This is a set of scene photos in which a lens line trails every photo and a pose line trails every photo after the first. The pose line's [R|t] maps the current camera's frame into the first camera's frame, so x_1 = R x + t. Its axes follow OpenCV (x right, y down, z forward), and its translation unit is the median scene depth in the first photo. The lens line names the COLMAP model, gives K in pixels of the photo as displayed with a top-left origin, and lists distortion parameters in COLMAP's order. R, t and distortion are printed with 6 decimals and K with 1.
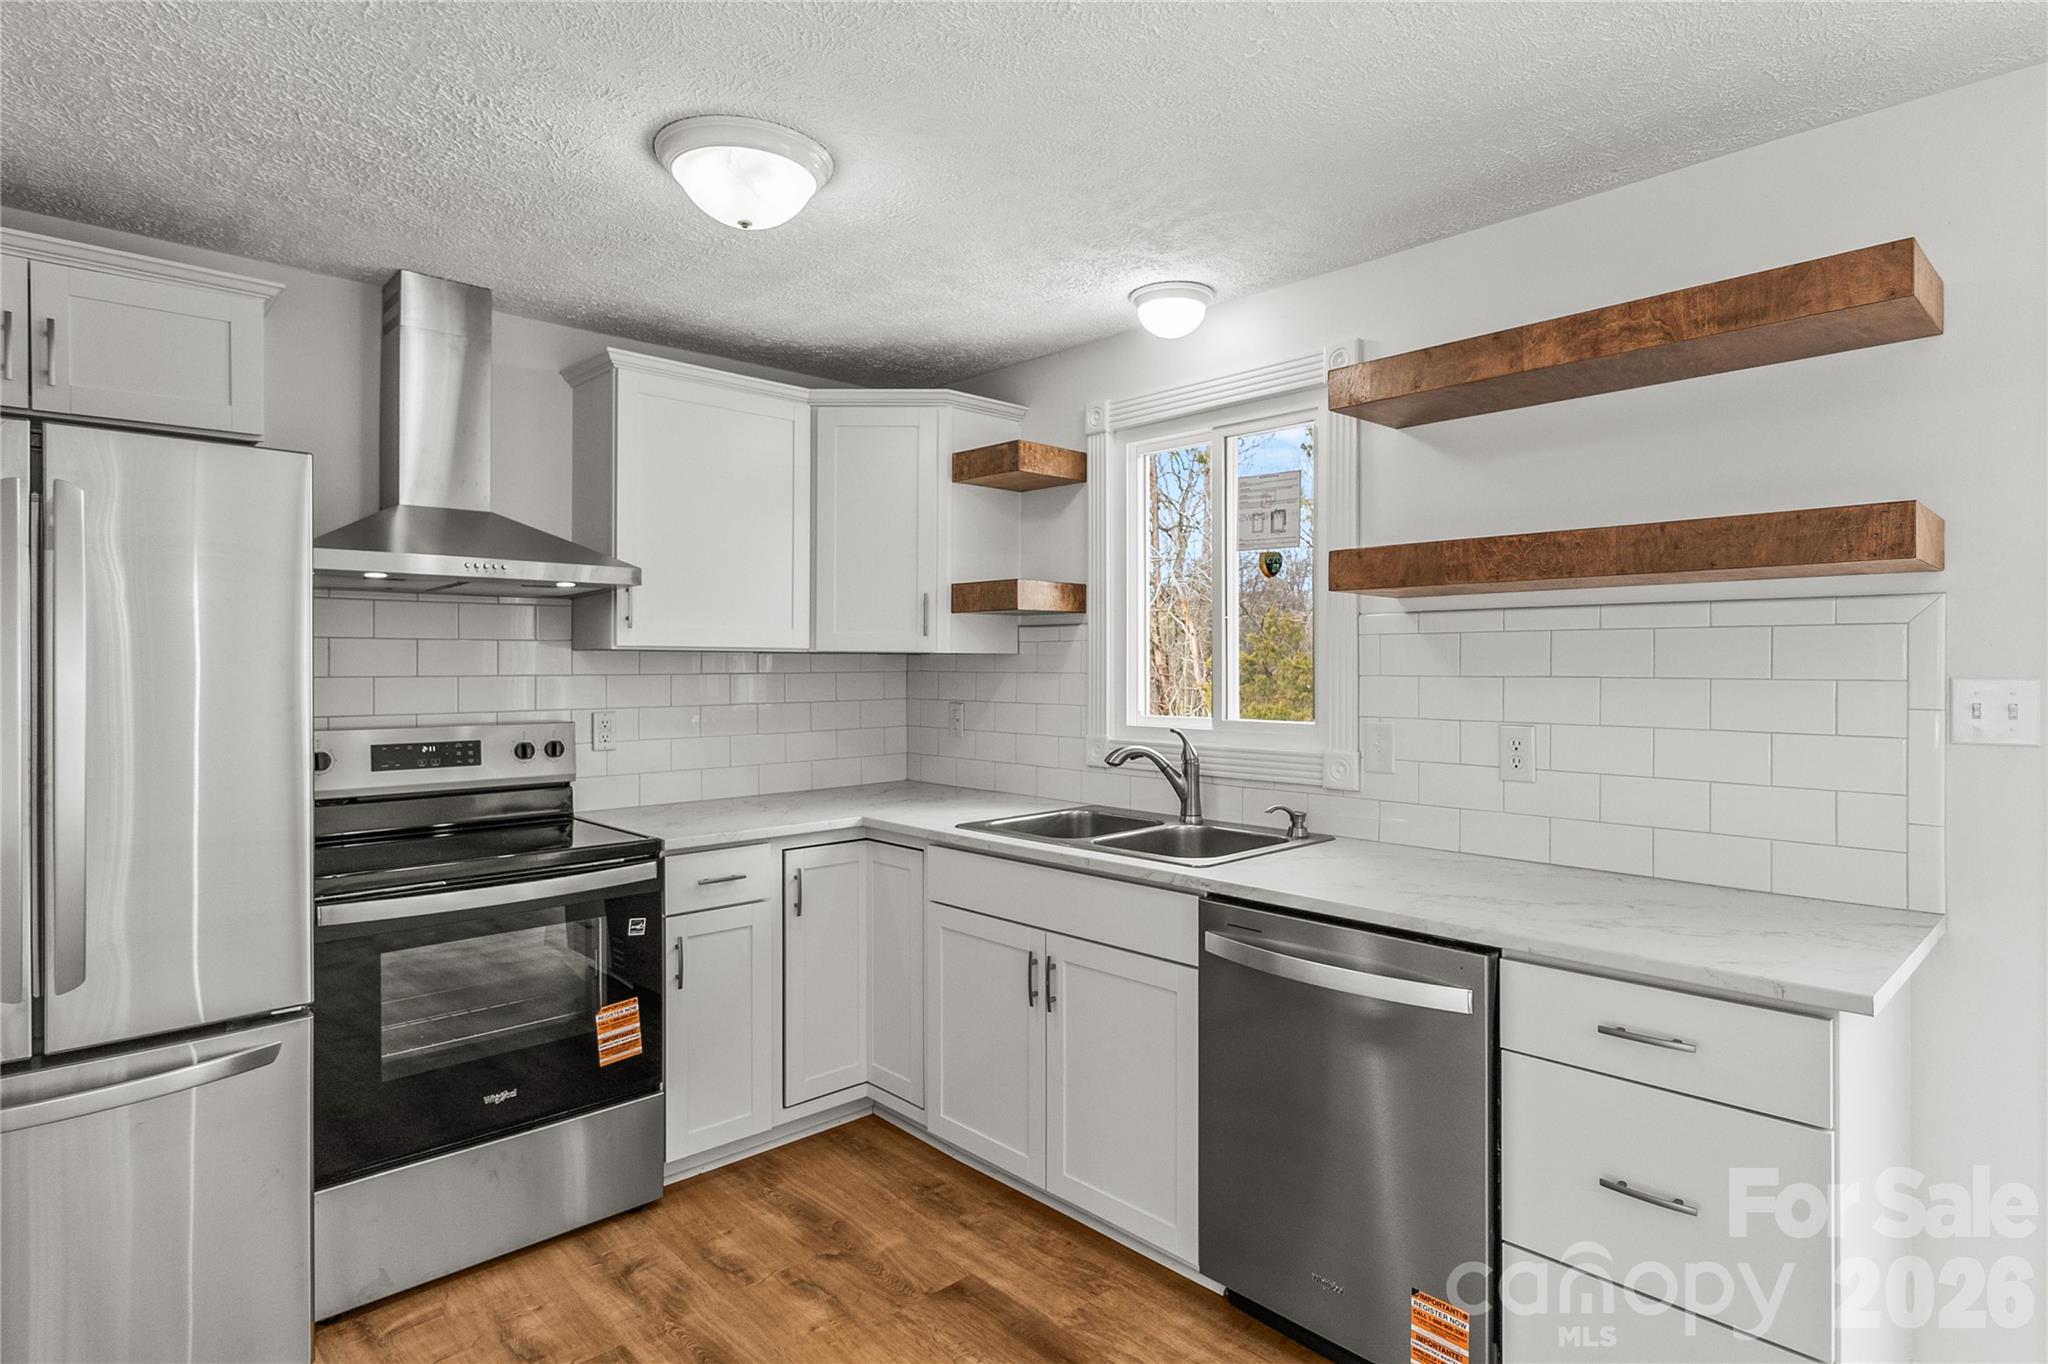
lens RADIAL K [[1075.4, 0, 1026.5], [0, 1075.4, 664.7], [0, 0, 1]] dist [-0.001487, -0.000584]
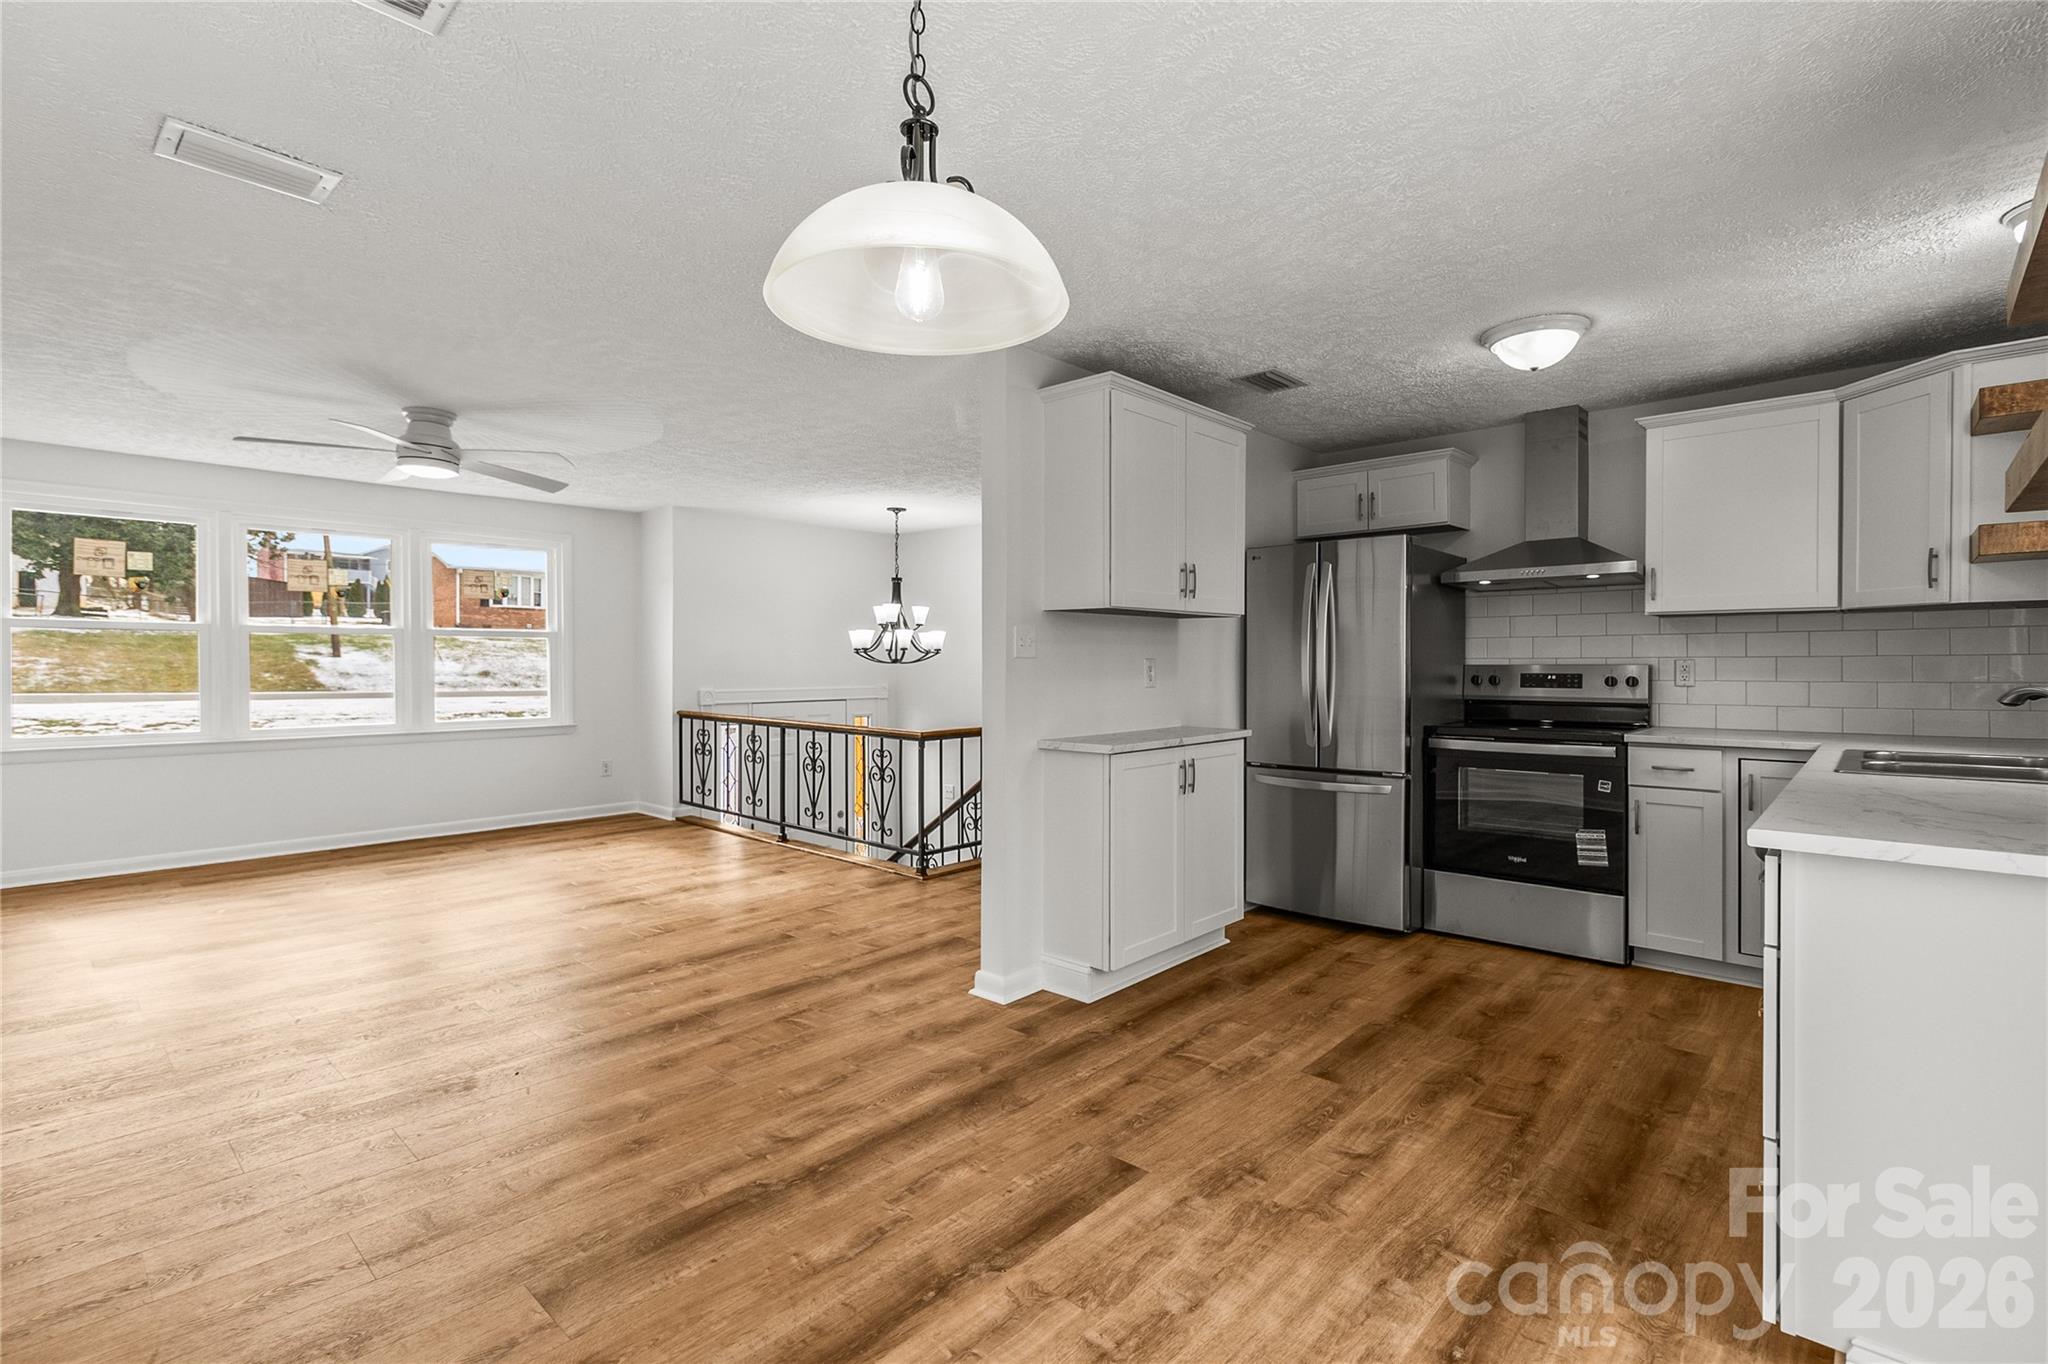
lens RADIAL K [[940.6, 0, 1040.0], [0, 940.6, 669.2], [0, 0, 1]] dist [0.004299, -0.000686]
pose [[0.081856, 0.004325, -0.996635, 0.987370], [-0.001075, 0.999990, 0.004251, 0.065337], [0.996644, 0.000723, 0.081860, 0.047173]]
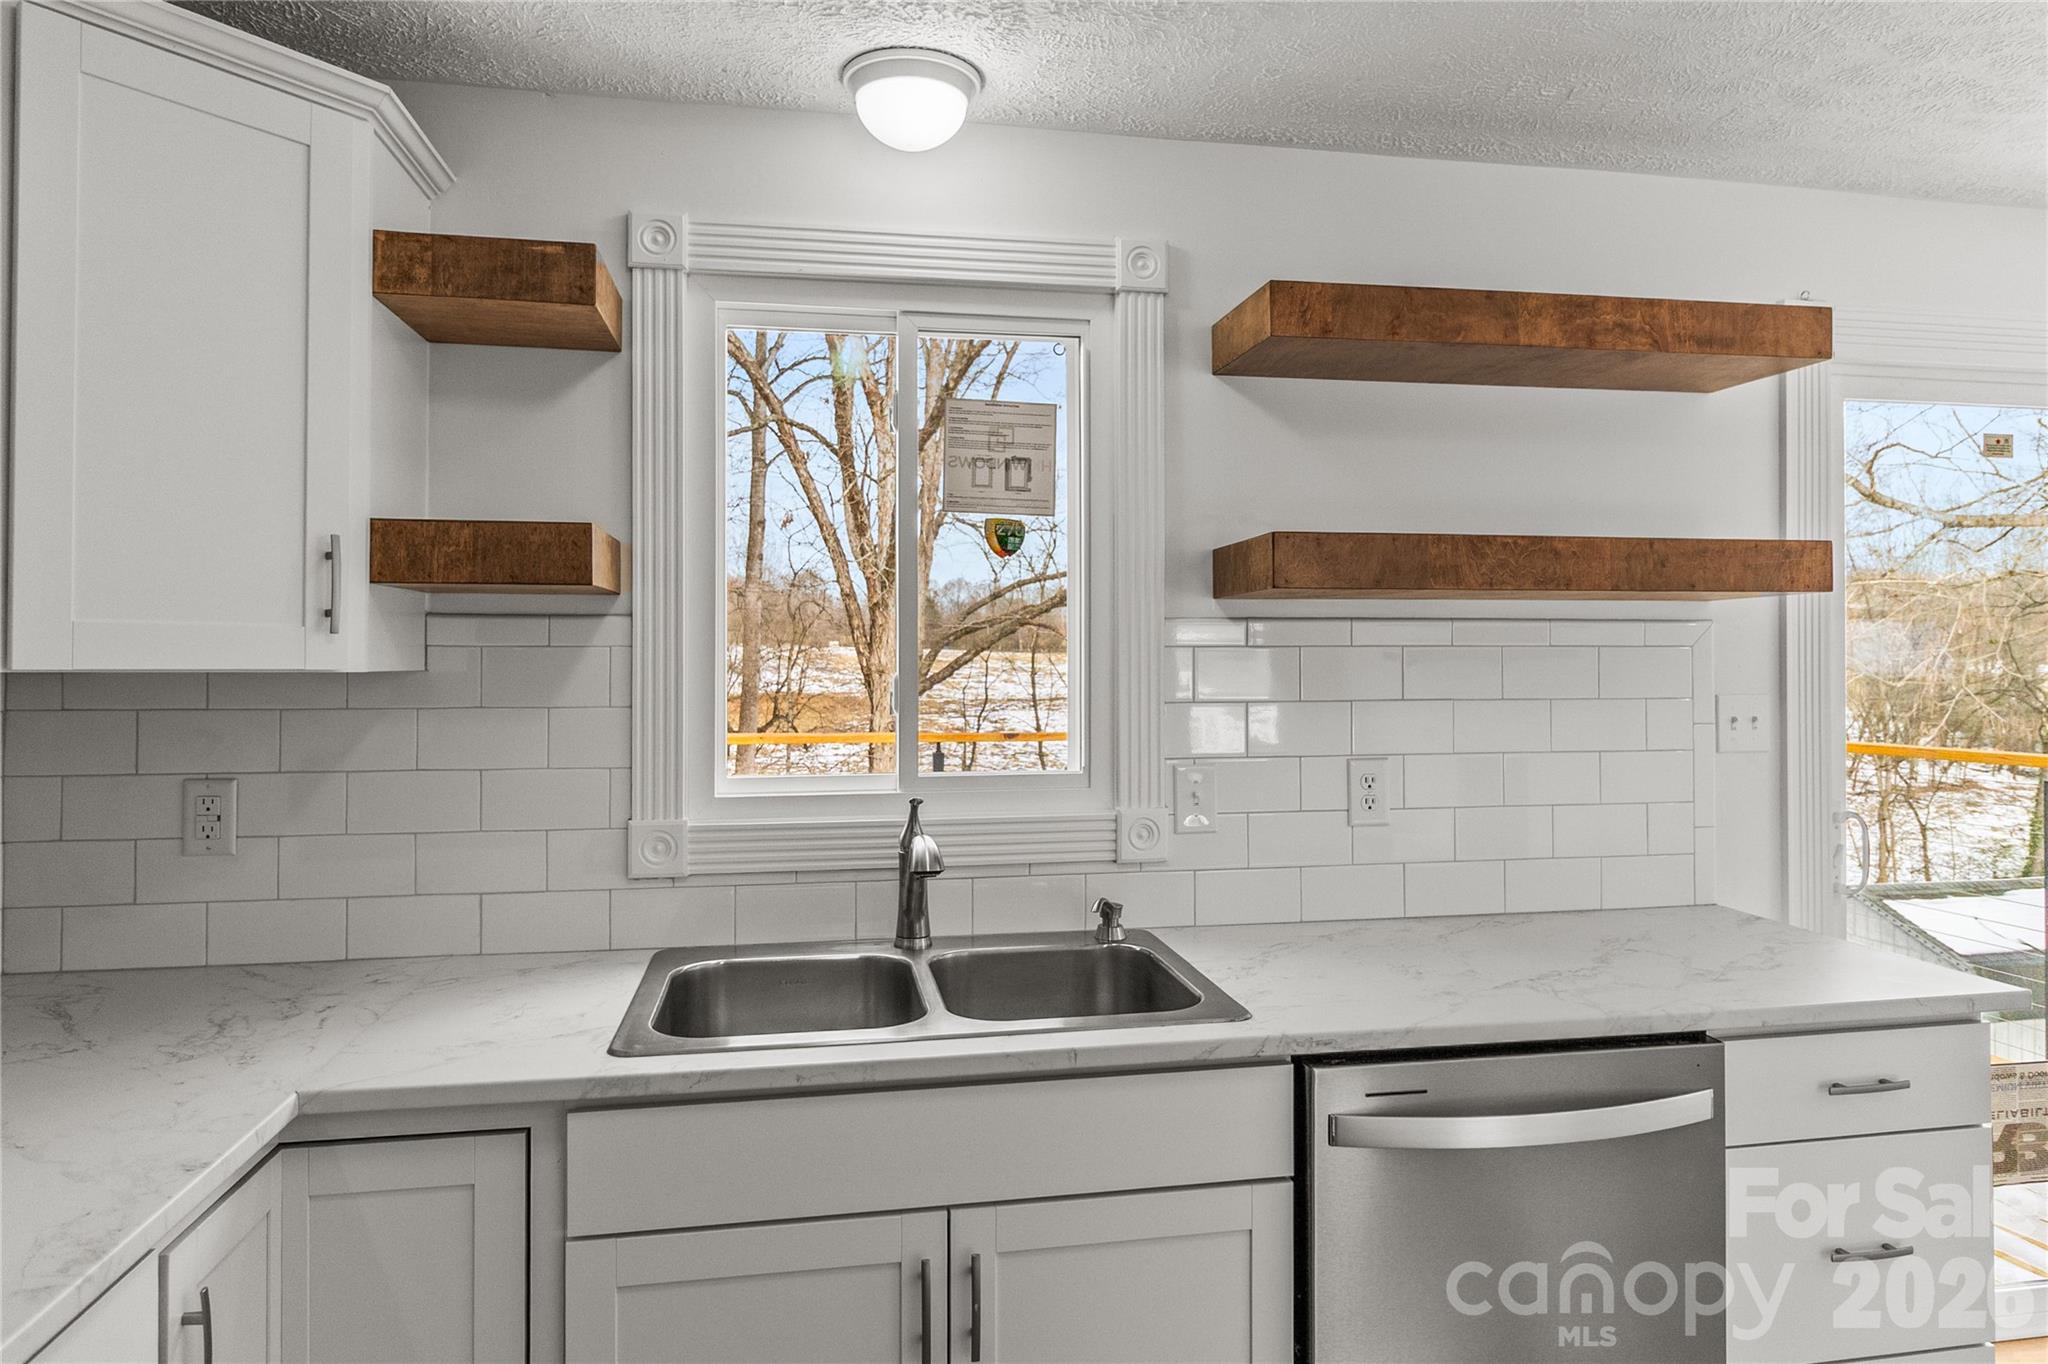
lens RADIAL K [[1293.5, 0, 1029.7], [0, 1293.5, 644.5], [0, 0, 1]] dist [0.000164, 0.000913]
pose [[0.543728, 0.009040, 0.839213, -0.487153], [0.002671, 0.999918, -0.012502, -0.019017], [-0.839257, 0.009039, 0.543660, 0.617648]]
